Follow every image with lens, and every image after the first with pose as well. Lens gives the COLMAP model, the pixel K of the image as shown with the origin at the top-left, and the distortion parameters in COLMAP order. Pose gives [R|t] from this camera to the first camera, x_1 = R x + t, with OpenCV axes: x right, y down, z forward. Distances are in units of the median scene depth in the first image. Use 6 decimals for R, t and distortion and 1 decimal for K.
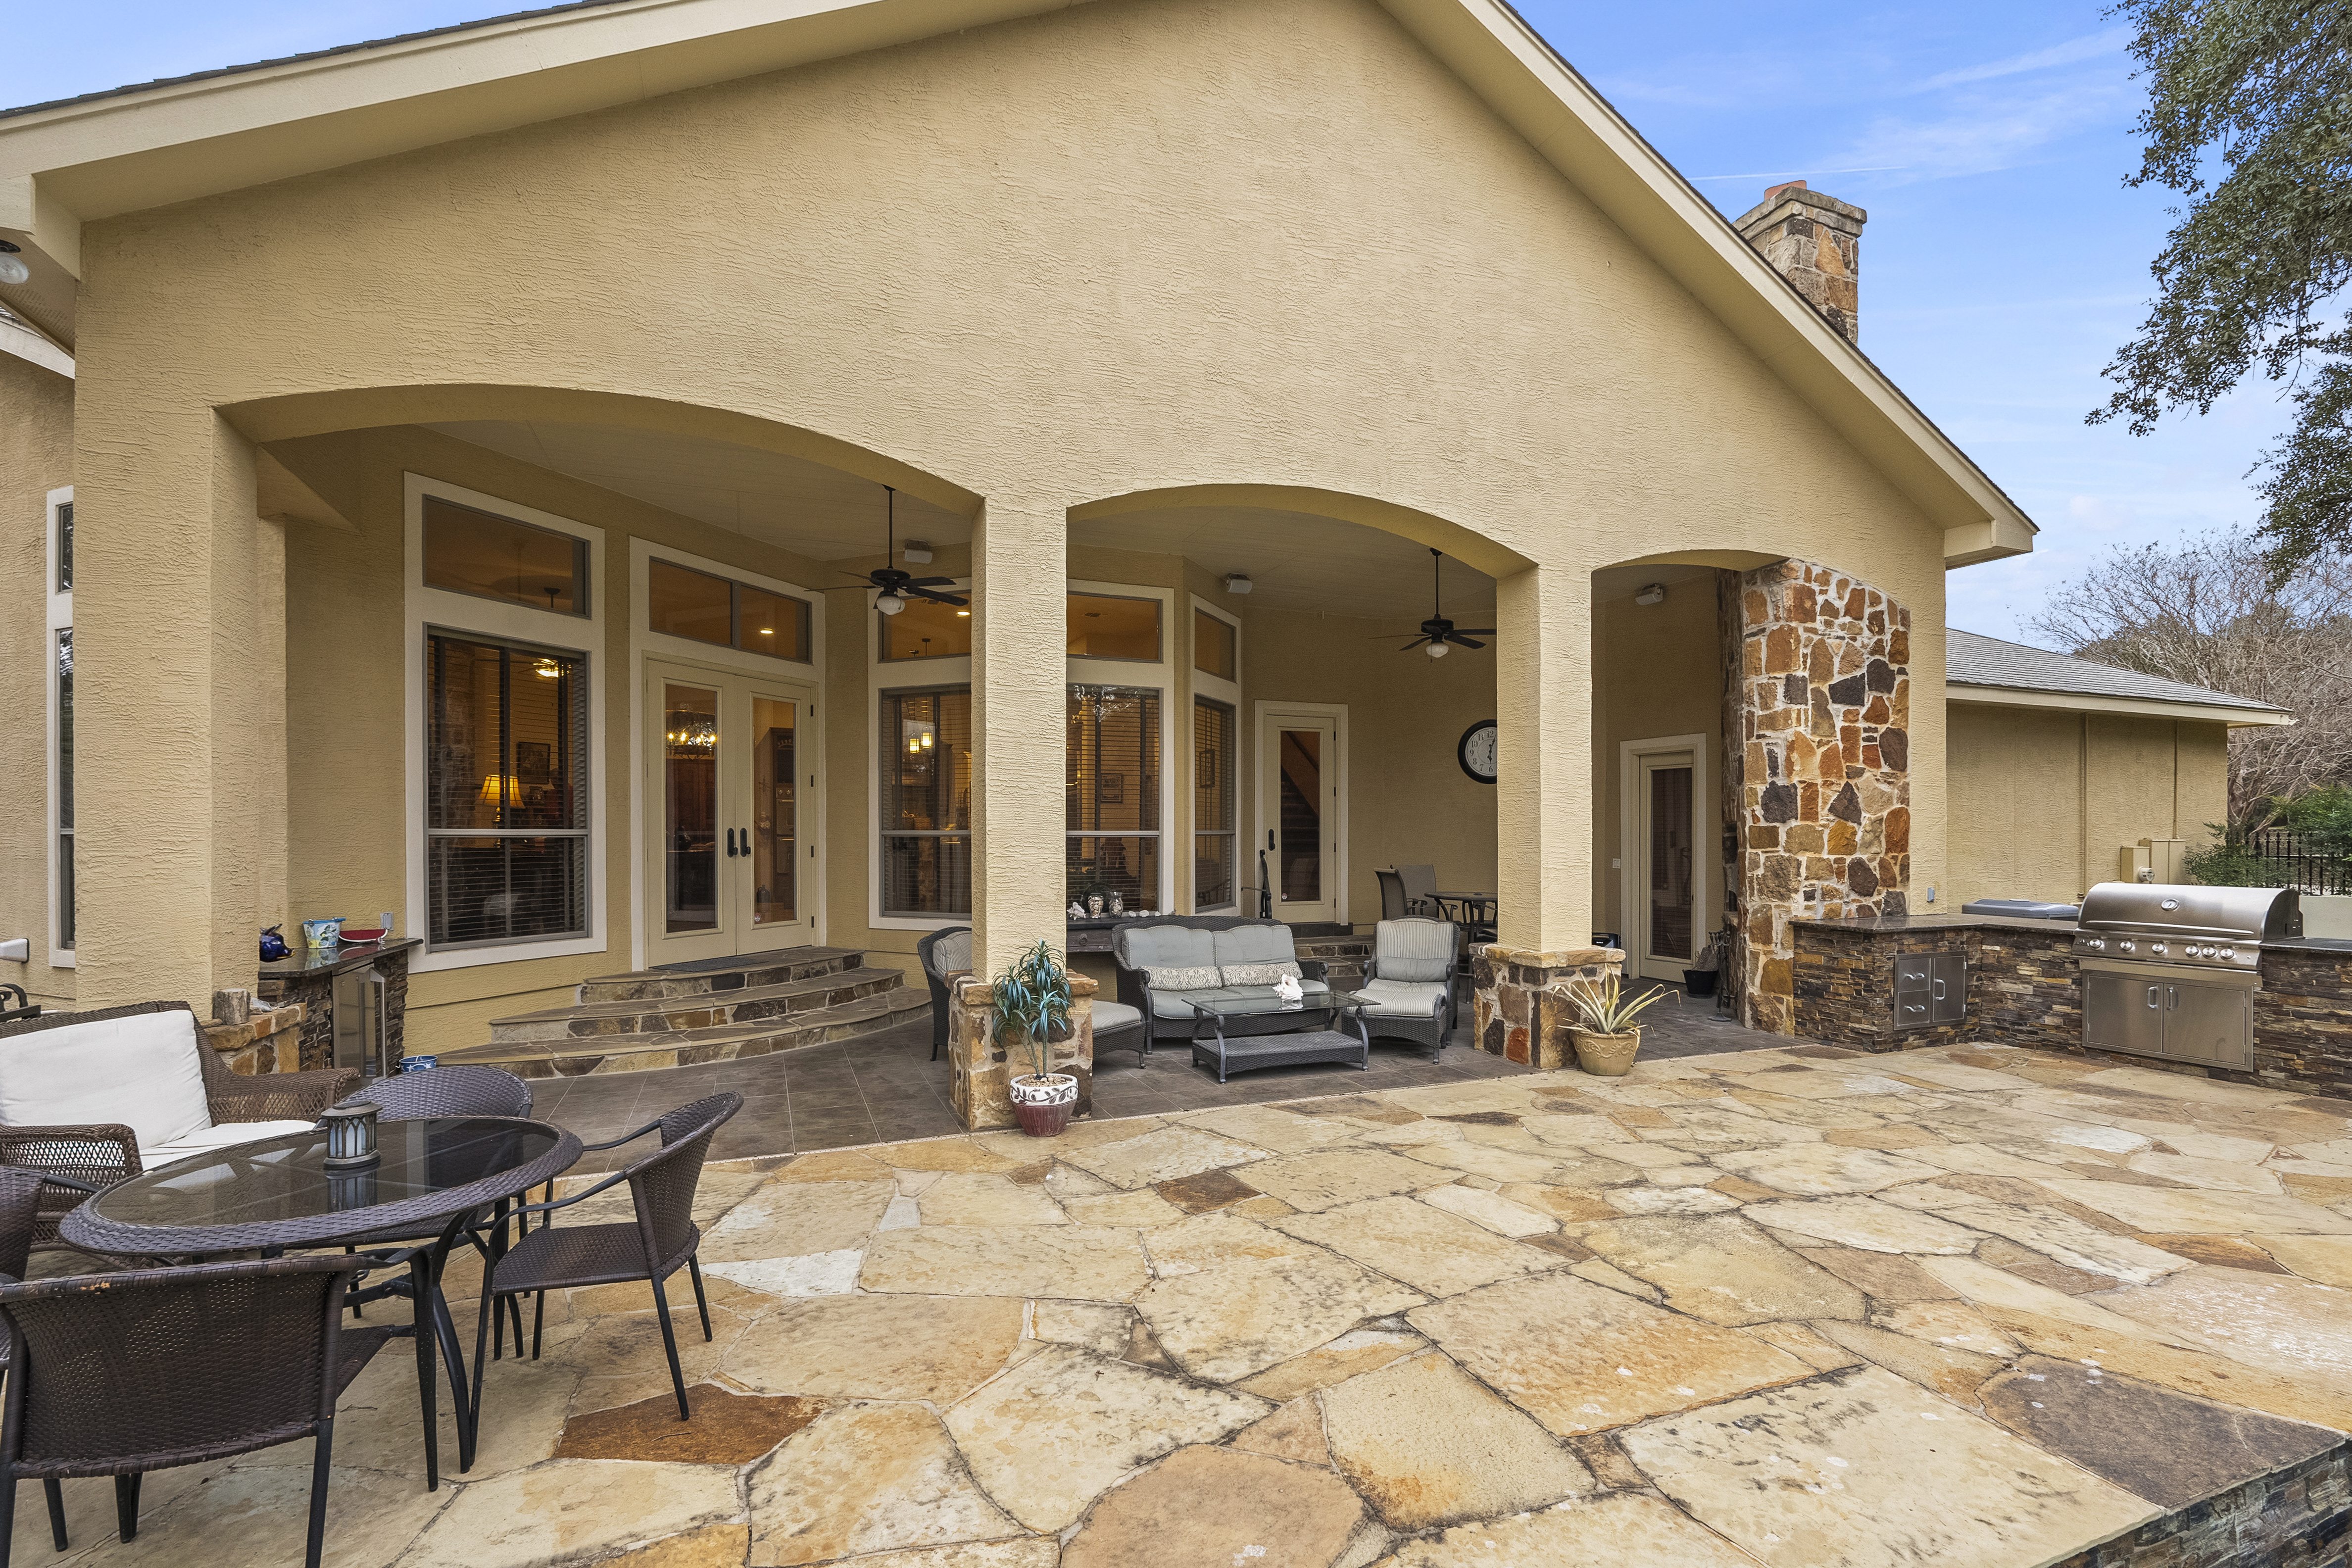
lens RADIAL K [[1068.8, 0, 1174.4], [0, 1068.8, 836.5], [0, 0, 1]] dist [0.001928, 0.000175]
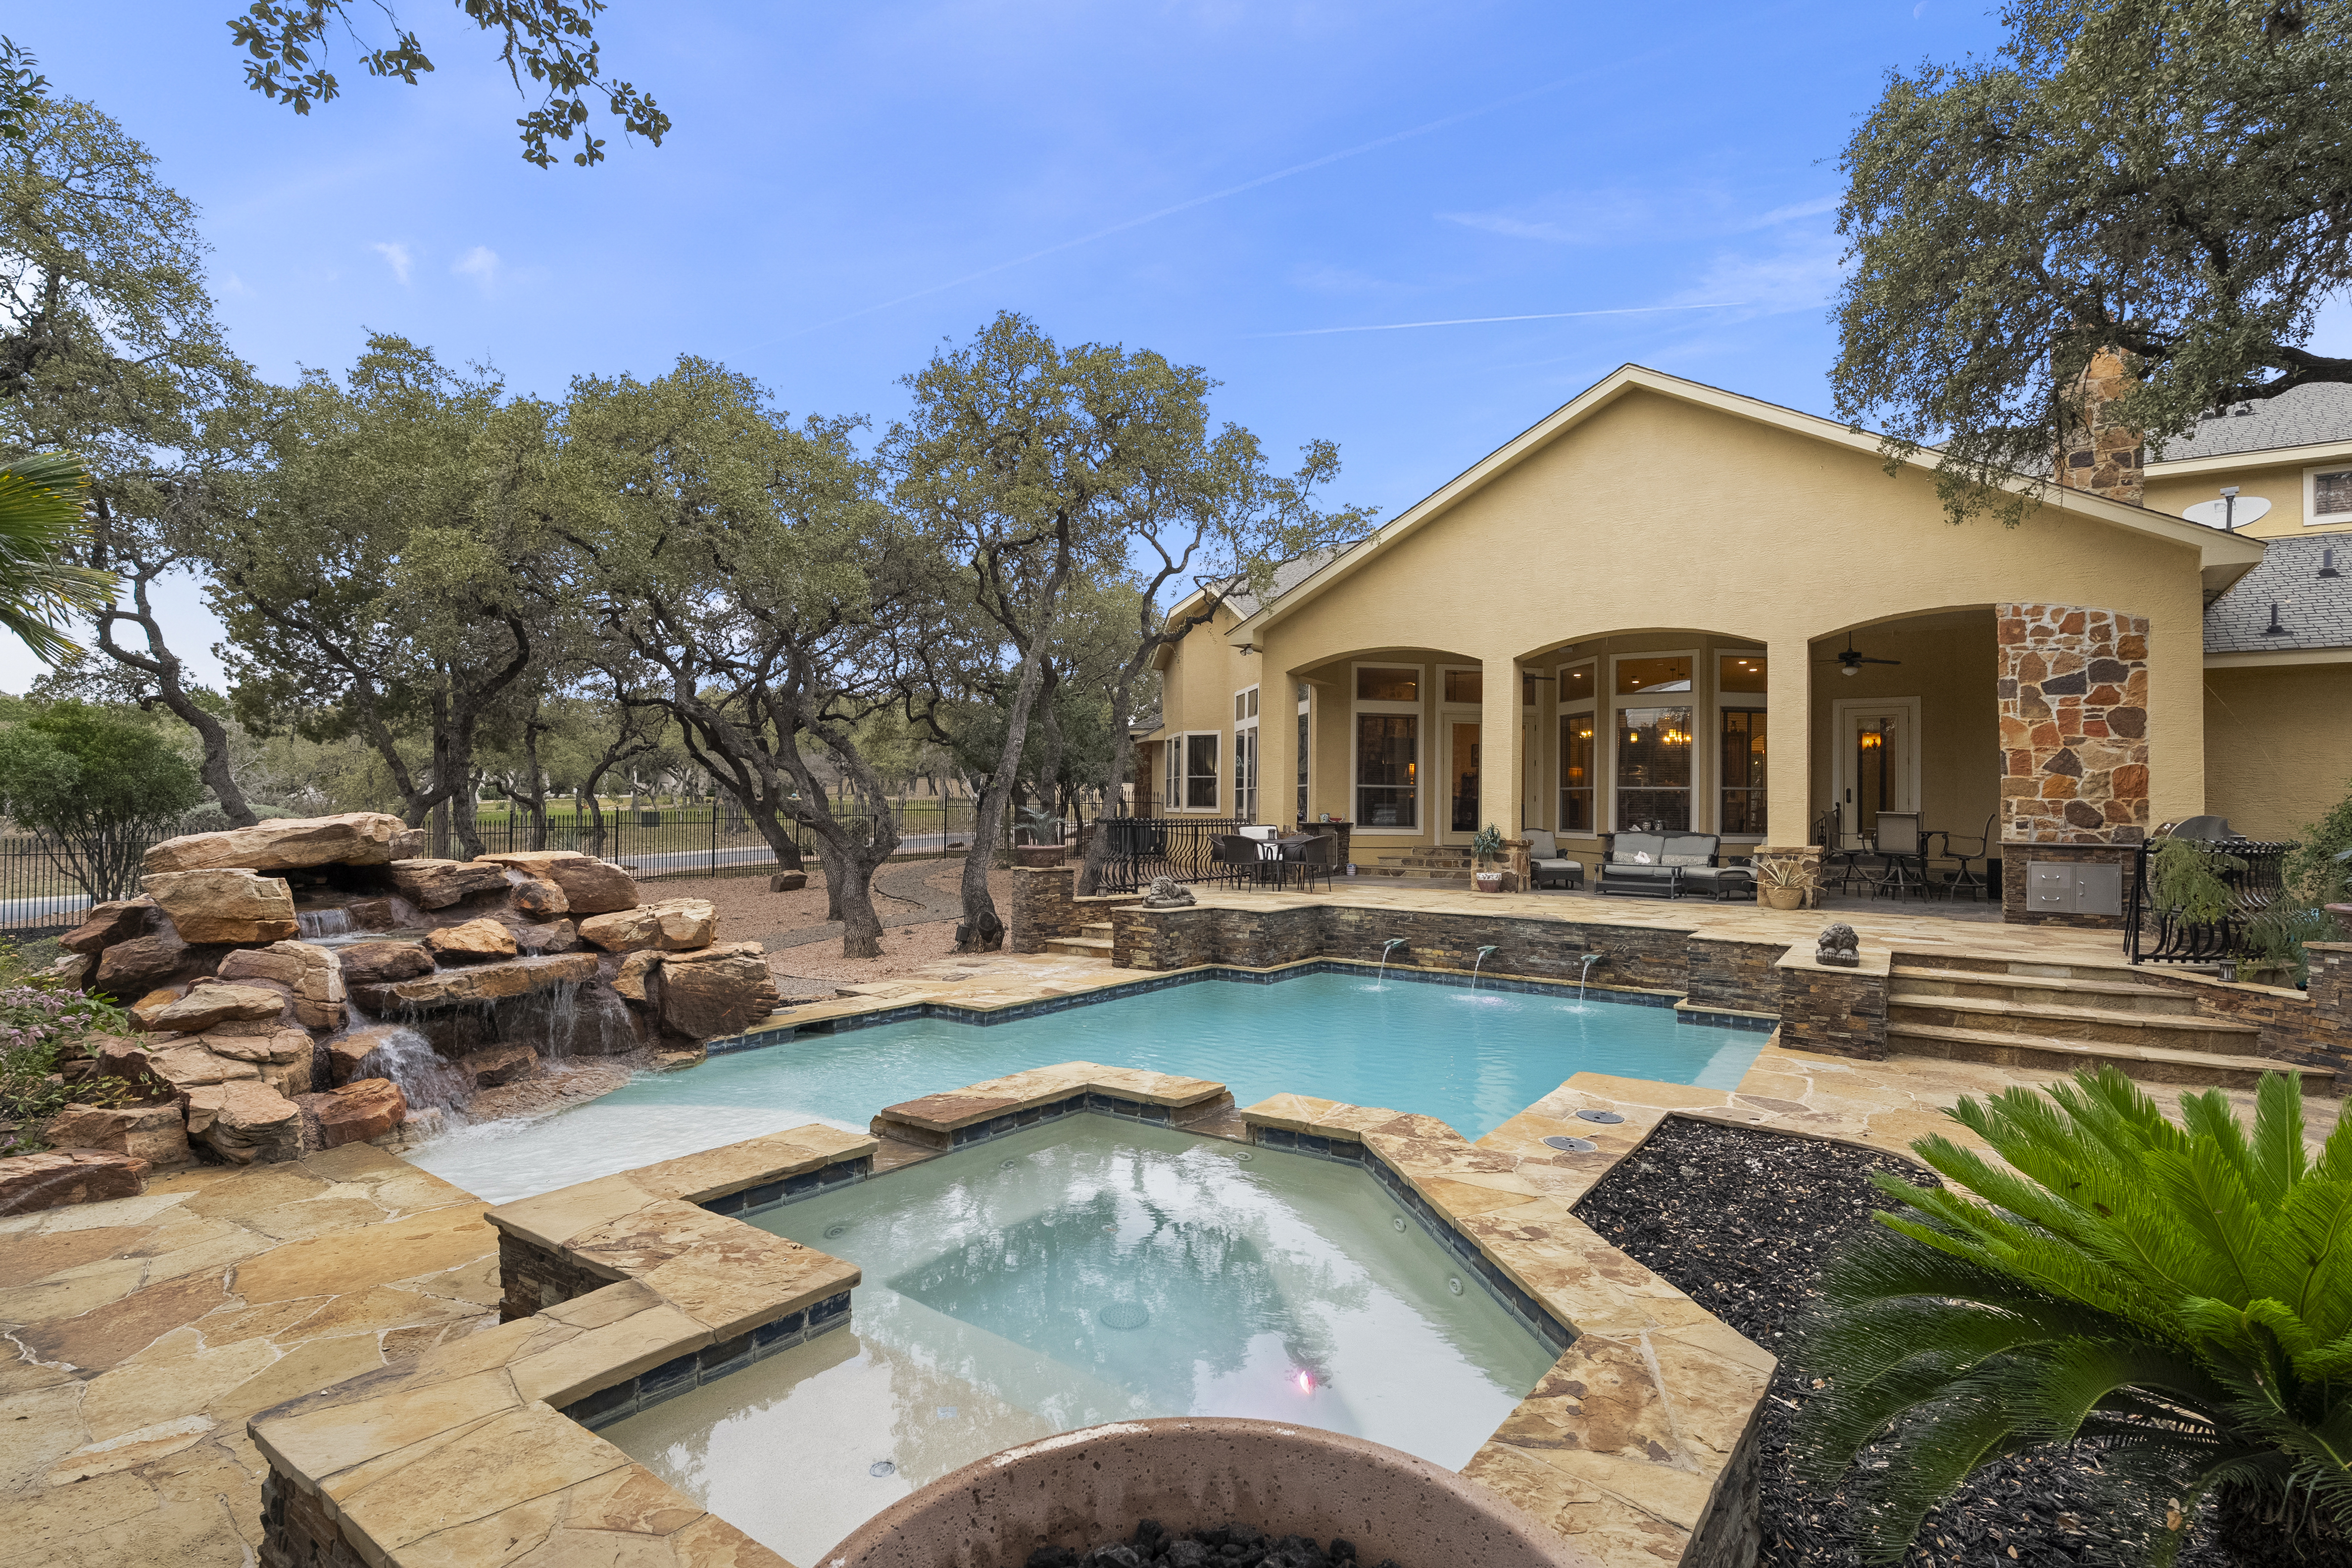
lens RADIAL K [[1158.0, 0, 1176.0], [0, 1158.0, 784.0], [0, 0, 1]] dist [-0.000031, -0.000151]
pose [[0.538536, -0.009169, -0.842552, 1.296071], [-0.016828, 0.999624, -0.021634, 0.051382], [0.842434, 0.025829, 0.538180, -0.844622]]
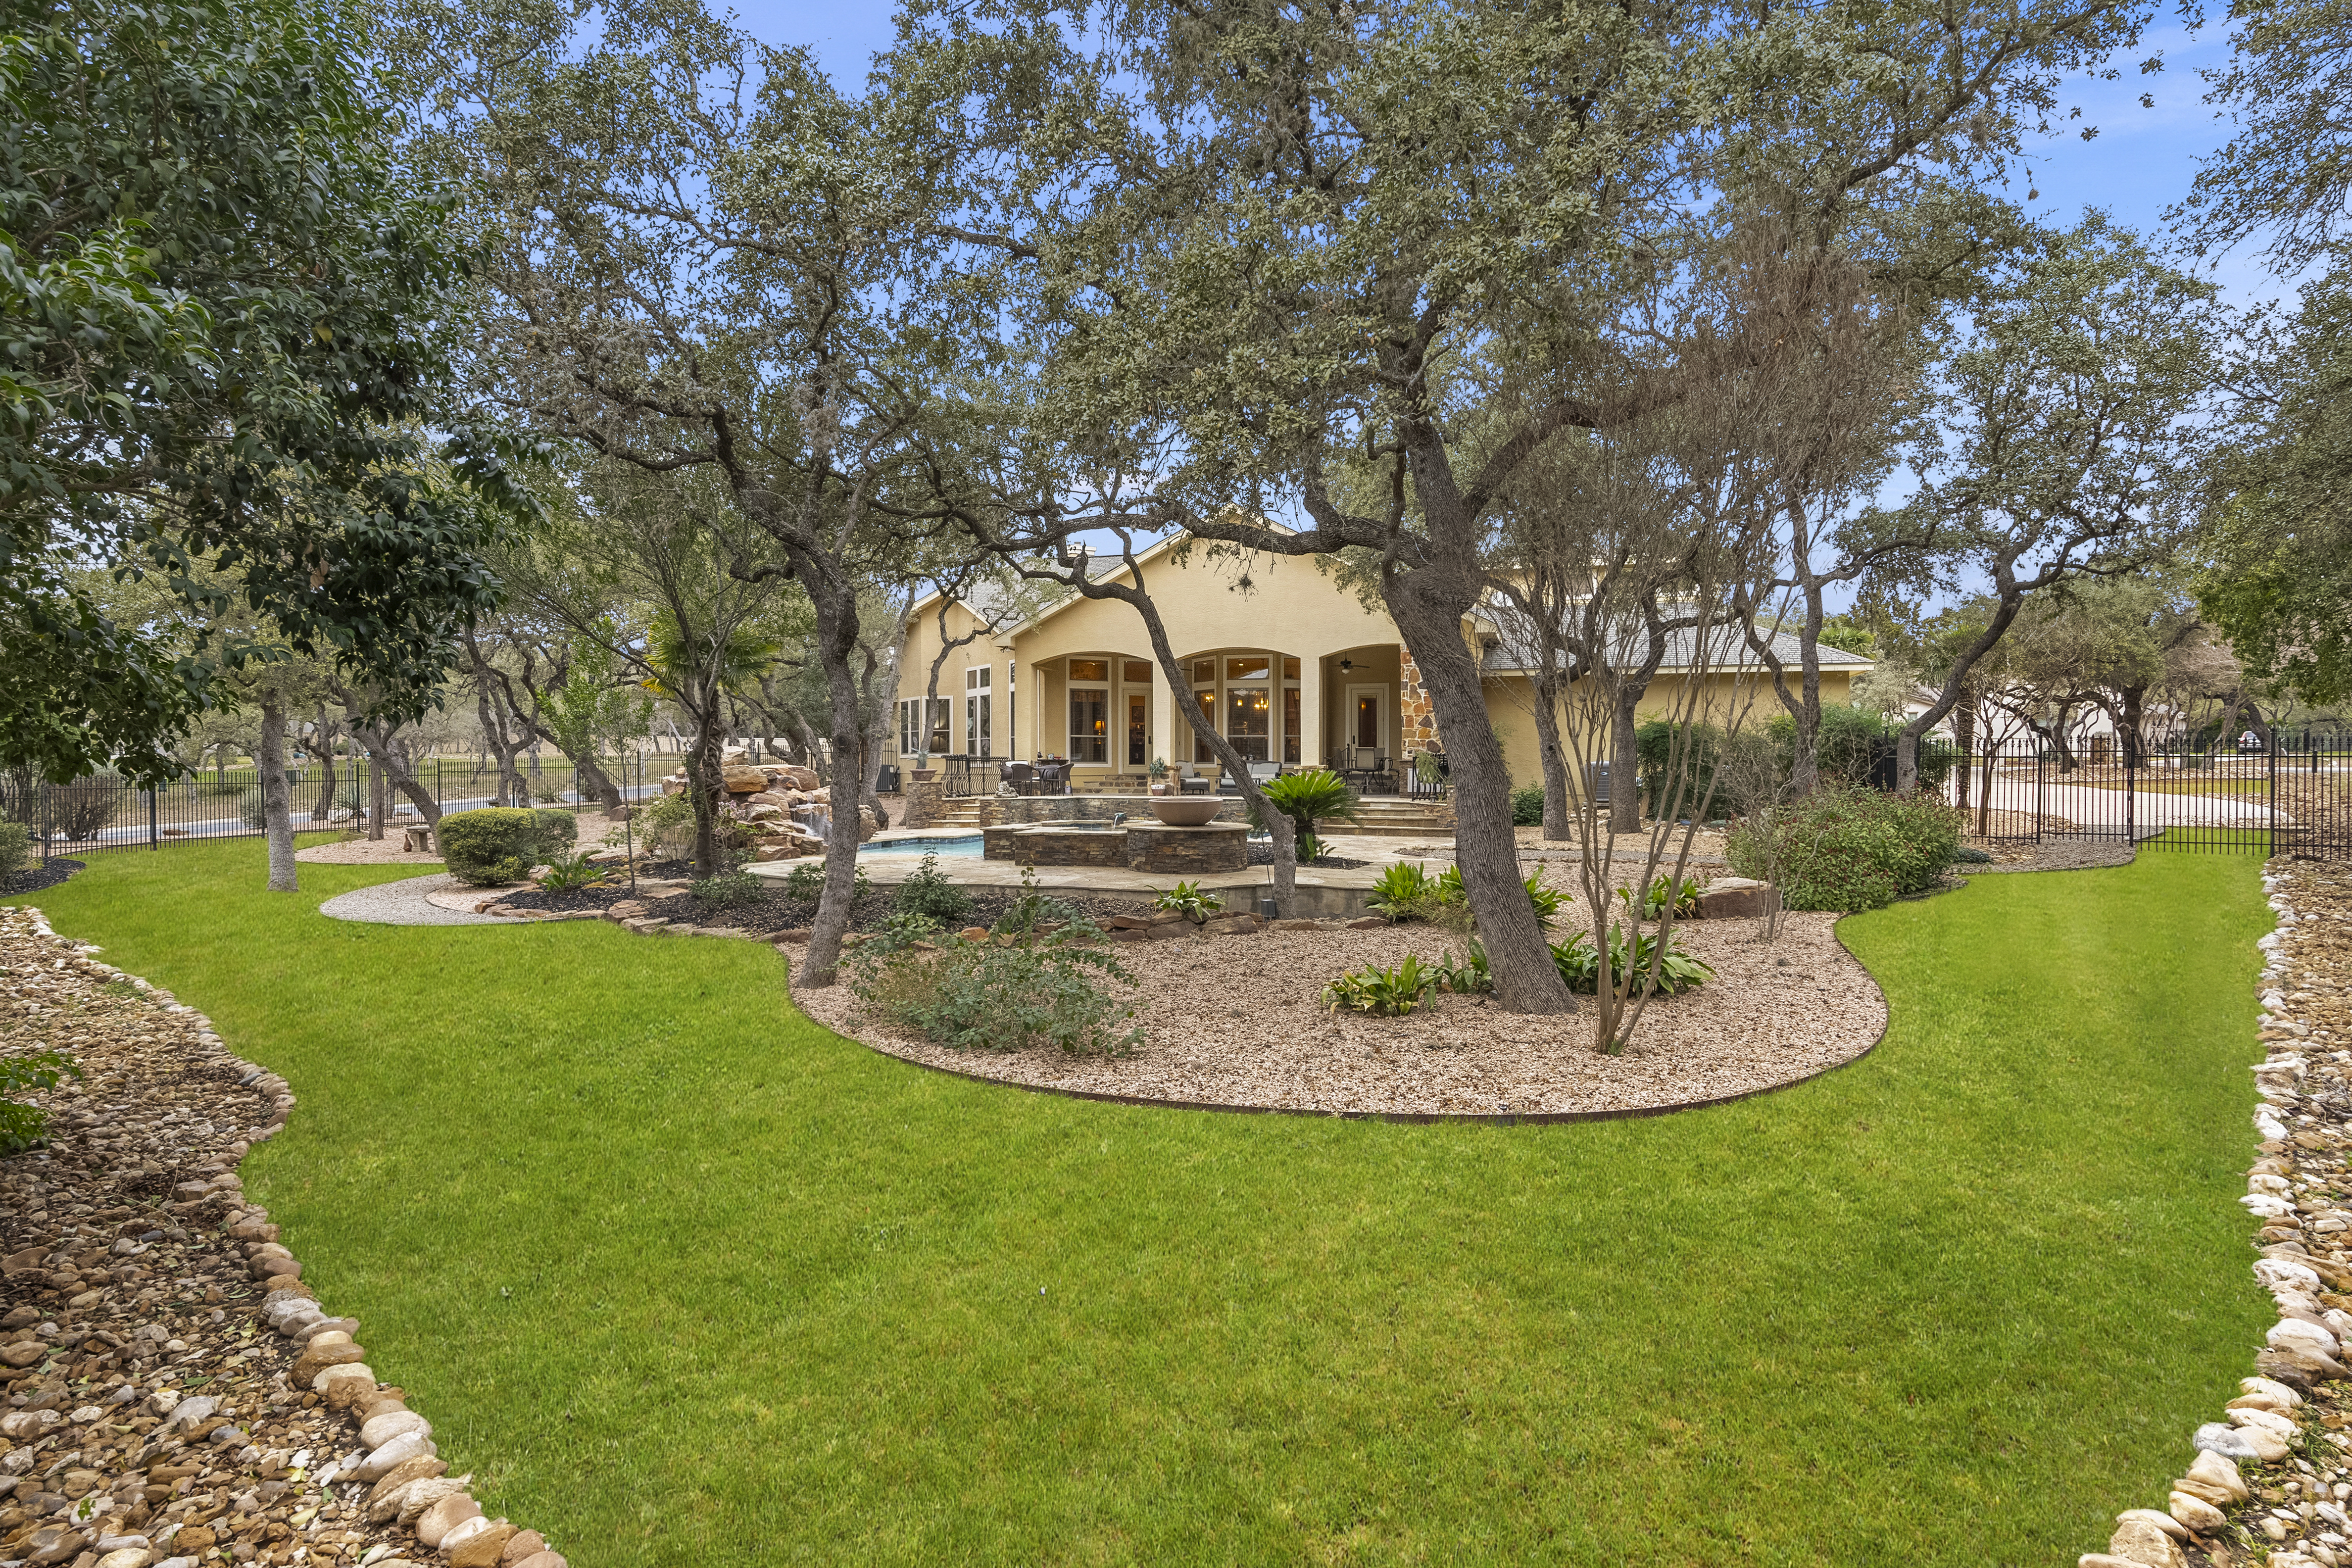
lens RADIAL K [[1348.7, 0, 1176.0], [0, 1348.7, 784.0], [0, 0, 1]] dist [-0.000148, -0.000008]
pose [[0.771859, 0.006484, -0.635761, 2.478104], [0.002550, 0.999908, 0.013294, 0.093904], [0.635789, -0.011883, 0.771772, -2.350656]]
